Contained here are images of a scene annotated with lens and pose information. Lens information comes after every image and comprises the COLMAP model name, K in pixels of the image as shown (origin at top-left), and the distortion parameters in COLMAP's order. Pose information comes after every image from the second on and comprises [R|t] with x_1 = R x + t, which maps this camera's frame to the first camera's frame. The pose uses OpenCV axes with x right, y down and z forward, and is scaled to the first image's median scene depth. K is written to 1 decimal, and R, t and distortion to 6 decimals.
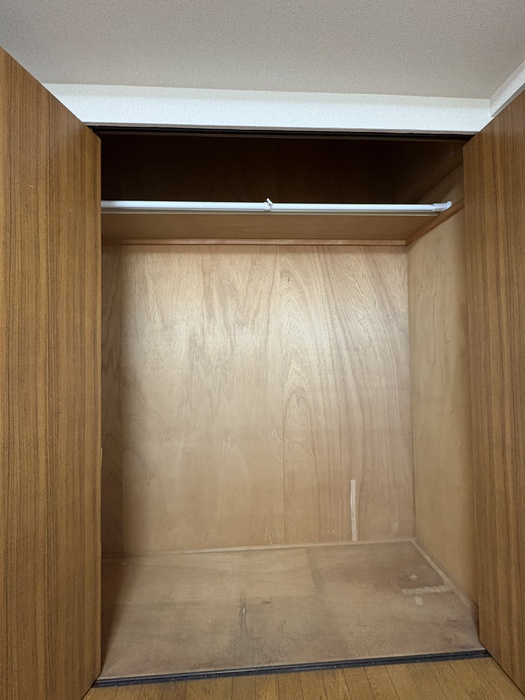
lens RADIAL K [[277.9, 0, 264.2], [0, 277.9, 349.5], [0, 0, 1]] dist [0.000113, -0.000084]
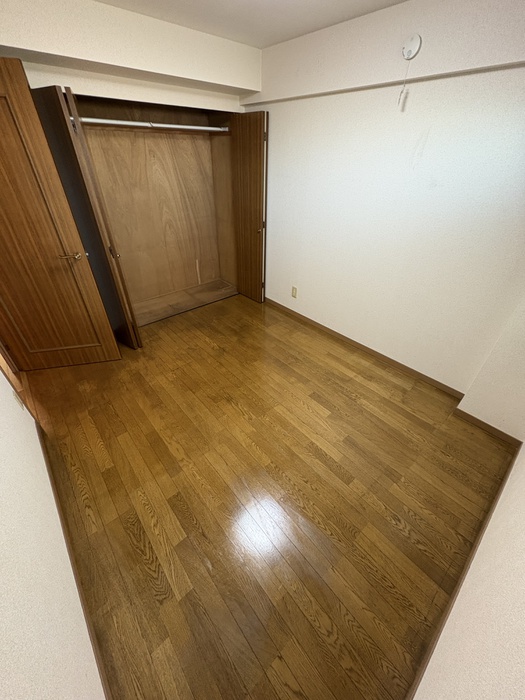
lens RADIAL K [[277.9, 0, 261.3], [0, 277.9, 347.0], [0, 0, 1]] dist [0.000113, -0.000084]
pose [[0.787253, -0.330240, 0.520744, -0.728586], [-0.037601, 0.817218, 0.575101, -0.308709], [-0.615482, -0.472330, 0.630940, -1.188413]]
